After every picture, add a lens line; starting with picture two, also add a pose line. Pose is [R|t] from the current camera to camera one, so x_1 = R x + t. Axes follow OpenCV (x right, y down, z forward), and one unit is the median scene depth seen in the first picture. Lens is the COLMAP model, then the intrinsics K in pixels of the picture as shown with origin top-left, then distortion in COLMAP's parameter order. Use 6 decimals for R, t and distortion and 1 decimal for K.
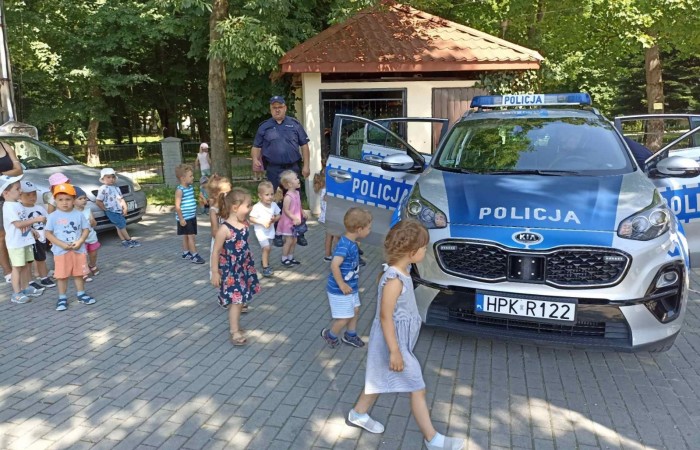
lens RADIAL K [[506.3, 0, 349.4], [0, 506.3, 204.5], [0, 0, 1]] dist [-0.000185, -0.002907]
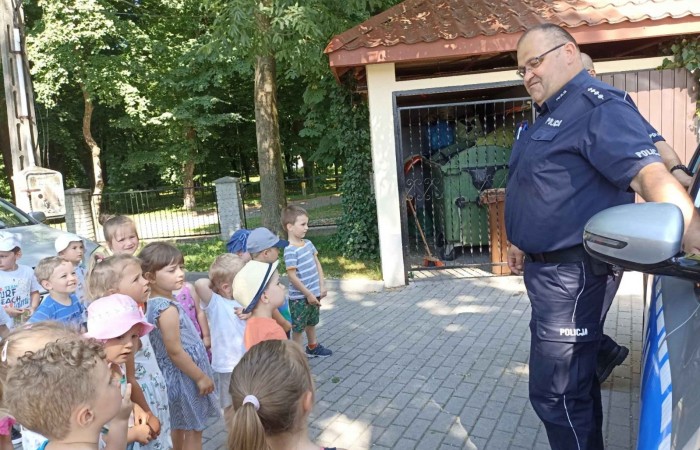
lens RADIAL K [[506.3, 0, 349.4], [0, 506.3, 204.5], [0, 0, 1]] dist [-0.000185, -0.002907]
pose [[0.973245, -0.042885, -0.225734, 0.009192], [0.029283, 0.997567, -0.063269, -0.022310], [0.227898, 0.054967, 0.972132, 0.165603]]
